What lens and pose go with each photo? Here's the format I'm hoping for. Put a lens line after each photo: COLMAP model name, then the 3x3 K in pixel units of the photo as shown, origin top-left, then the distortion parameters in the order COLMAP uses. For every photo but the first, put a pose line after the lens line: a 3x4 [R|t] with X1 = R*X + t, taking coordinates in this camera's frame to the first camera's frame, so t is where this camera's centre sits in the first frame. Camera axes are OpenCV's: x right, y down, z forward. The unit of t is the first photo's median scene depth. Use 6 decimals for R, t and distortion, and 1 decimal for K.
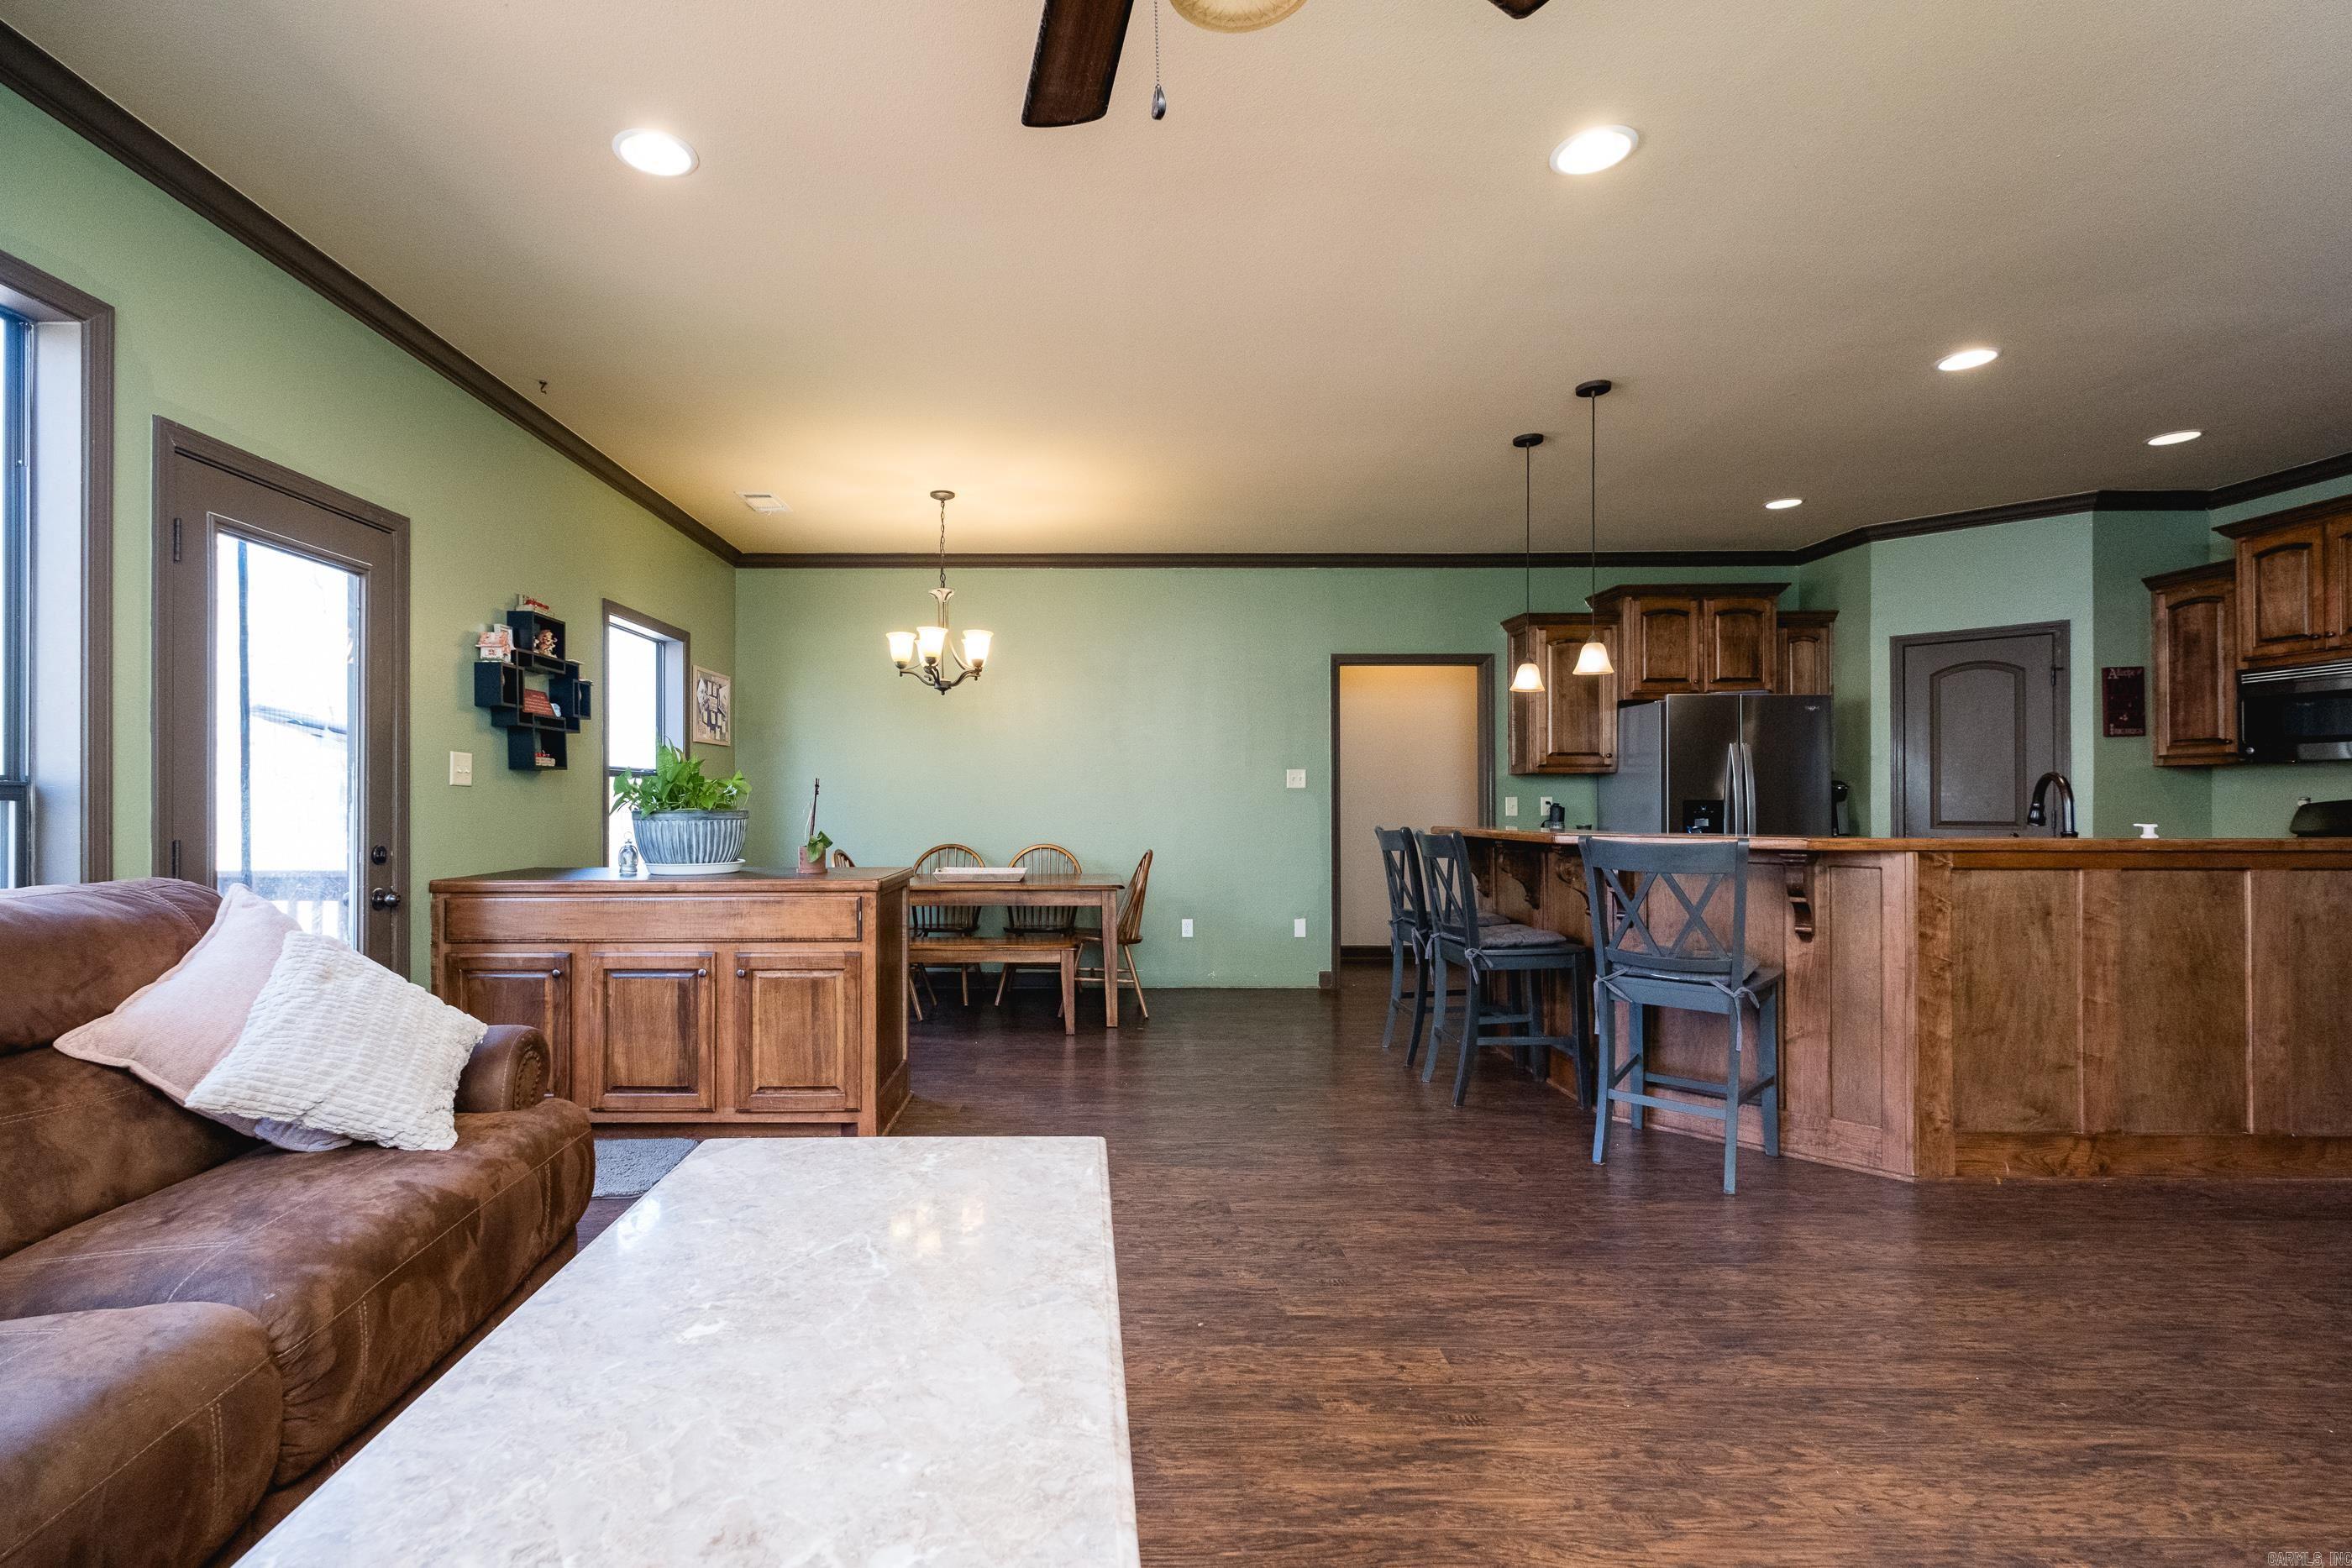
lens RADIAL K [[1069.5, 0, 1070.8], [0, 1069.5, 811.9], [0, 0, 1]] dist [0.003150, 0.000566]
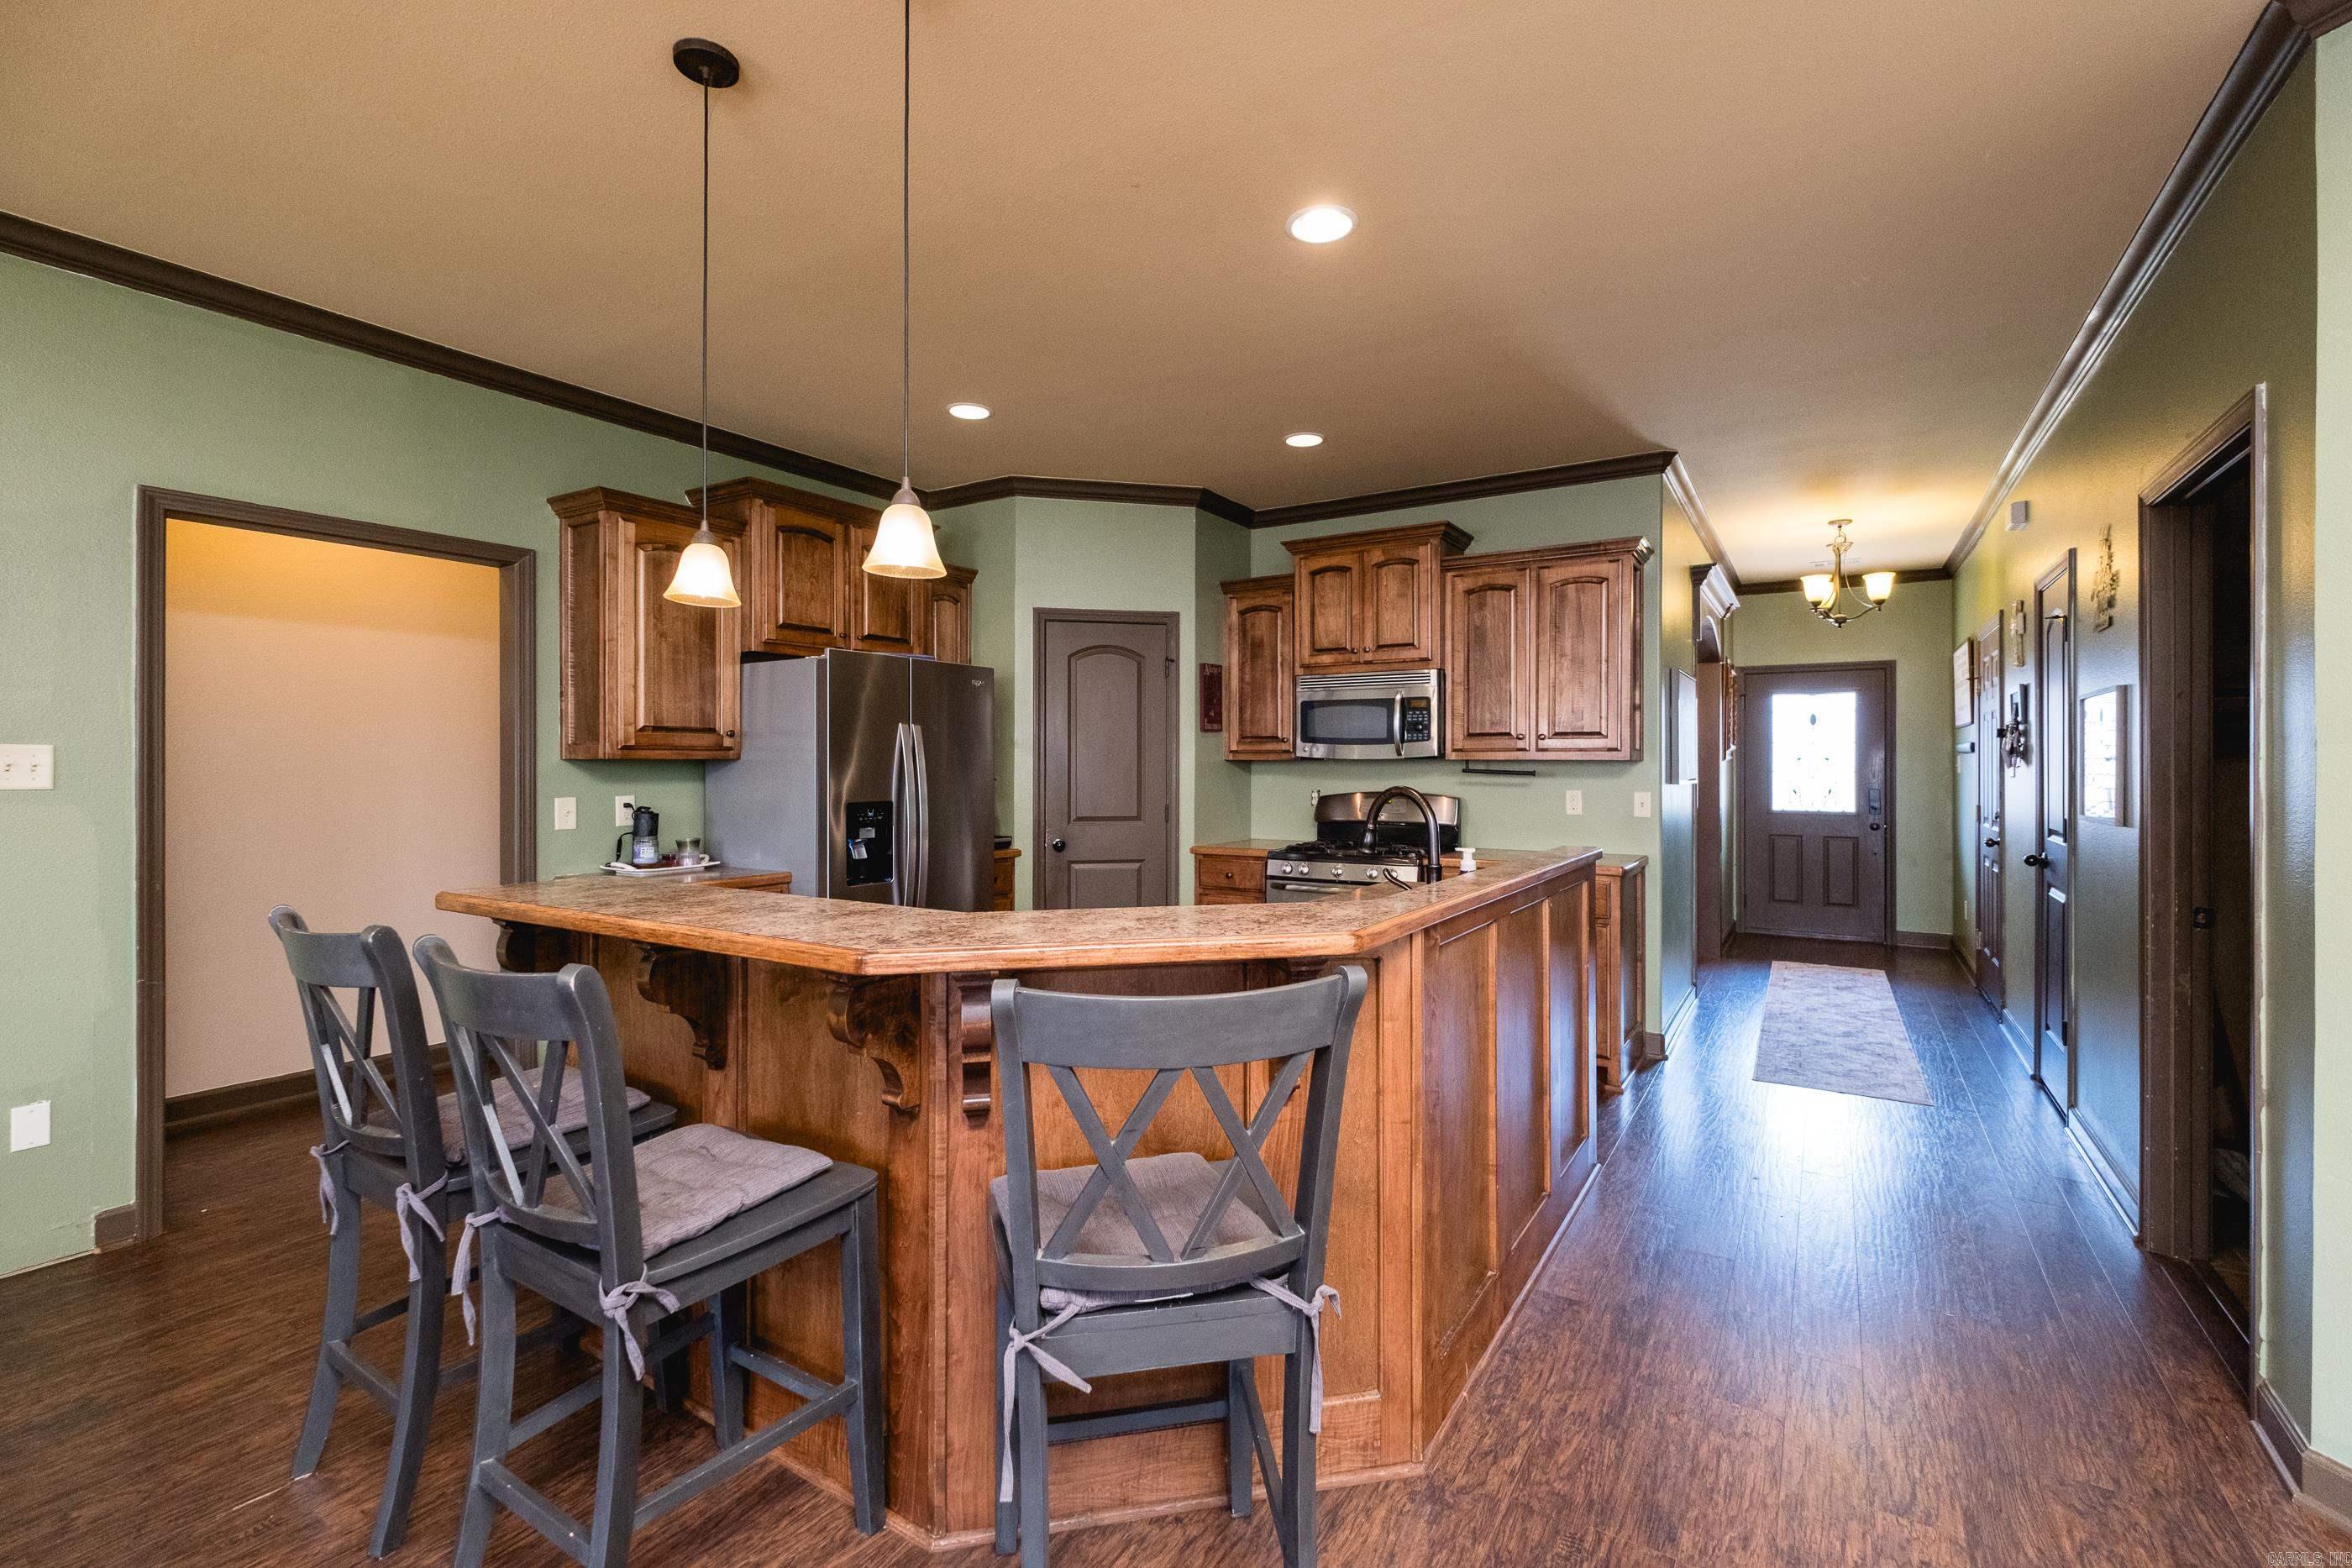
lens RADIAL K [[1027.7, 0, 1204.9], [0, 1027.7, 760.0], [0, 0, 1]] dist [0.004198, -0.002901]
pose [[0.520678, 0.005109, 0.853738, 0.131988], [0.004999, 0.999947, -0.009033, -0.033334], [-0.853738, 0.008971, 0.520625, 0.481145]]
